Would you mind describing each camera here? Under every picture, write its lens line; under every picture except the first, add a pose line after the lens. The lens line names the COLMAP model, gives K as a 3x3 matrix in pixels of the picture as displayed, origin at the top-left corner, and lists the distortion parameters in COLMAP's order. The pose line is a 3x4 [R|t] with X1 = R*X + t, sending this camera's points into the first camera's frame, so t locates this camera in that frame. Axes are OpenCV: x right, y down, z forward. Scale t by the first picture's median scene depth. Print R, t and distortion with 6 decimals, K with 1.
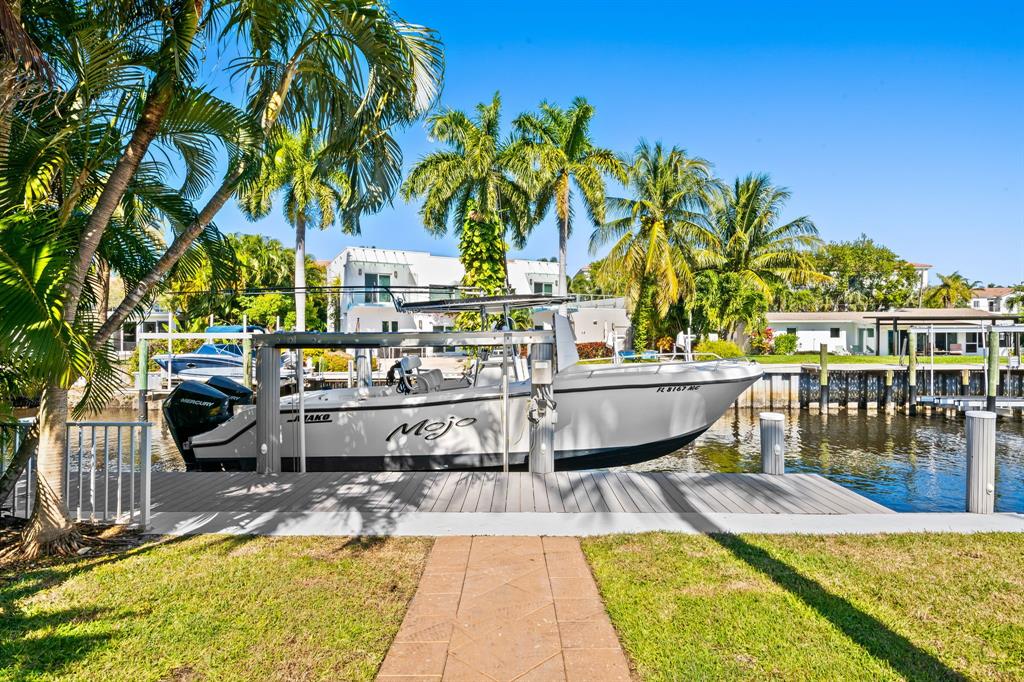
lens RADIAL K [[485.5, 0, 514.4], [0, 485.5, 341.7], [0, 0, 1]] dist [0.002428, -0.000583]
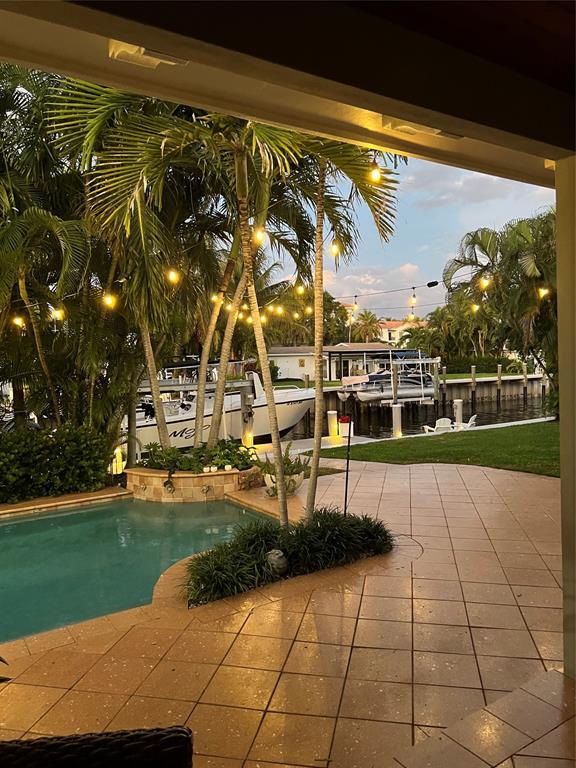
lens RADIAL K [[606.0, 0, 288.0], [0, 606.0, 384.0], [0, 0, 1]] dist [0.001920, 0.000412]
pose [[0.818536, -0.046929, 0.572535, -0.589580], [0.033655, 0.998863, 0.033758, -0.039477], [-0.573469, -0.008363, 0.819185, -0.581156]]
